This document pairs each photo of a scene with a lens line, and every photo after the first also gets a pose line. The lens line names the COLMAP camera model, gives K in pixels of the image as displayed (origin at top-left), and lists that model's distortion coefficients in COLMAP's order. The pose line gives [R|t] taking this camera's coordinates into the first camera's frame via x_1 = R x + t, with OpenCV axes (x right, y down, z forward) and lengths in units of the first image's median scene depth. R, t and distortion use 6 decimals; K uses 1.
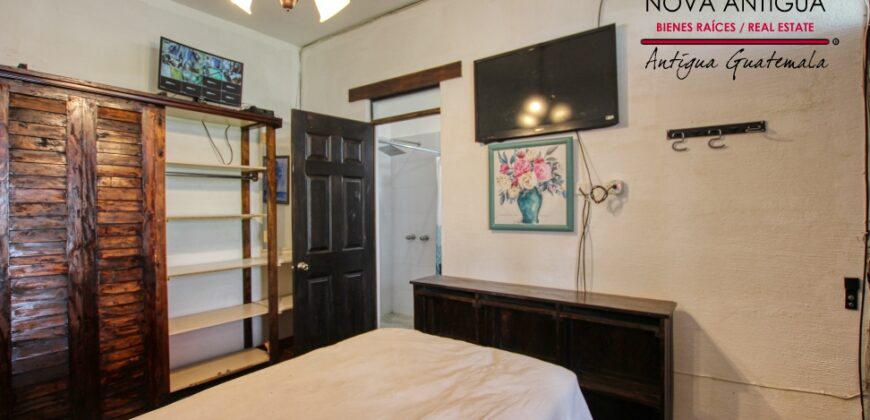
lens RADIAL K [[402.9, 0, 438.2], [0, 402.9, 211.5], [0, 0, 1]] dist [-0.037043, 0.005685]
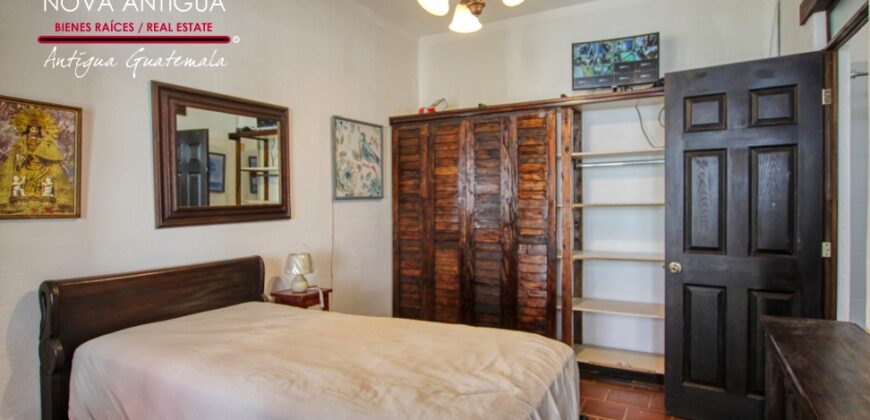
lens RADIAL K [[449.4, 0, 435.0], [0, 449.4, 210.0], [0, 0, 1]] dist [-0.001633, 0.000456]
pose [[0.138332, 0.022254, -0.990136, 0.519695], [-0.000340, 0.999749, 0.022422, 0.001456], [0.990386, -0.002765, 0.138305, 0.434119]]
